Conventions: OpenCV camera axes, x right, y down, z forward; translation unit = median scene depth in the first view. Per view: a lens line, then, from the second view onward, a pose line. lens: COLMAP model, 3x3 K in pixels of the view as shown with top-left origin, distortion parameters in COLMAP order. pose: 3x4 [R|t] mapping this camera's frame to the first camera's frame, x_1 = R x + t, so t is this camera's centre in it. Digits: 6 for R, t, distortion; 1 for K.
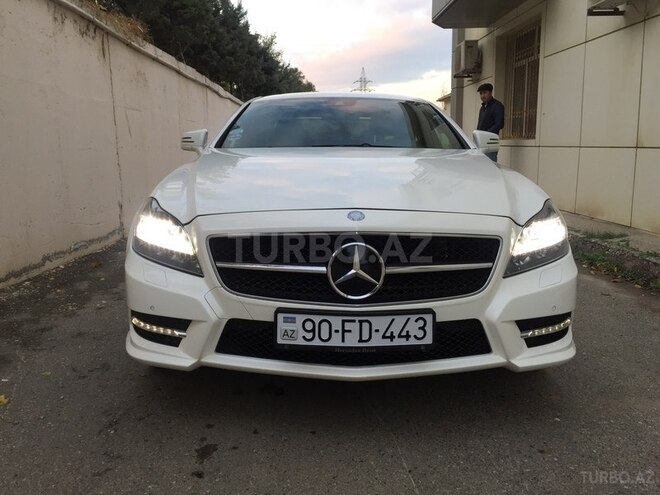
lens RADIAL K [[560.4, 0, 331.2], [0, 560.4, 252.1], [0, 0, 1]] dist [0.085191, -0.101074]
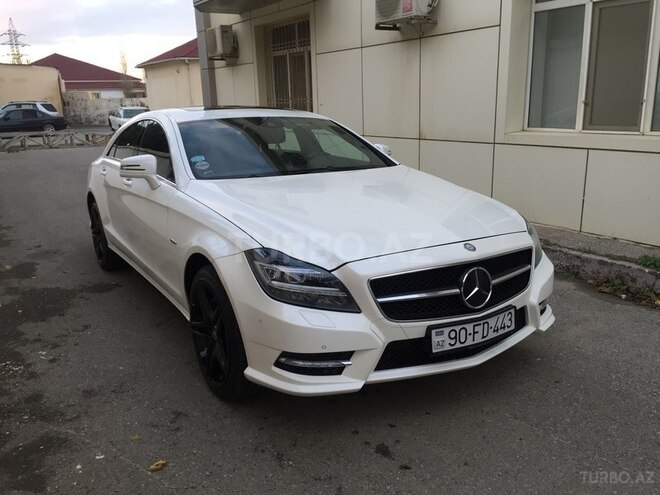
lens RADIAL K [[560.4, 0, 330.4], [0, 560.4, 254.5], [0, 0, 1]] dist [0.085191, -0.101074]
pose [[0.855504, -0.142489, 0.497805, -0.812921], [0.108967, 0.989405, 0.095938, -0.189168], [-0.506201, -0.027831, 0.861966, 0.006362]]
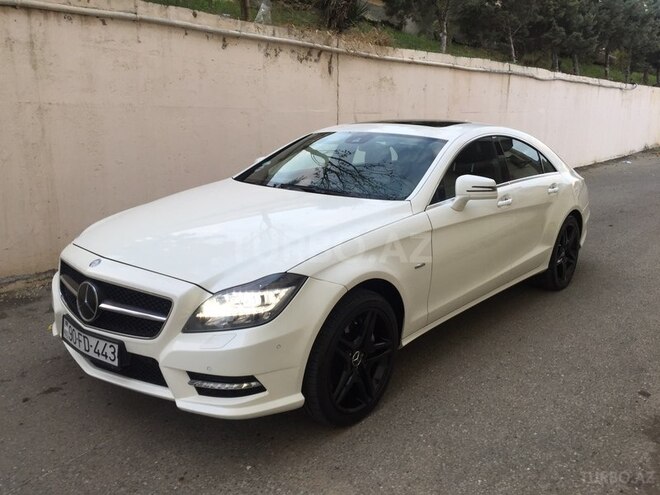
lens RADIAL K [[560.4, 0, 334.1], [0, 560.4, 253.4], [0, 0, 1]] dist [0.085191, -0.101074]
pose [[0.752590, 0.167344, -0.636871, 1.239514], [-0.128096, 0.985898, 0.107683, -0.282170], [0.645910, 0.000540, 0.763413, 0.269047]]
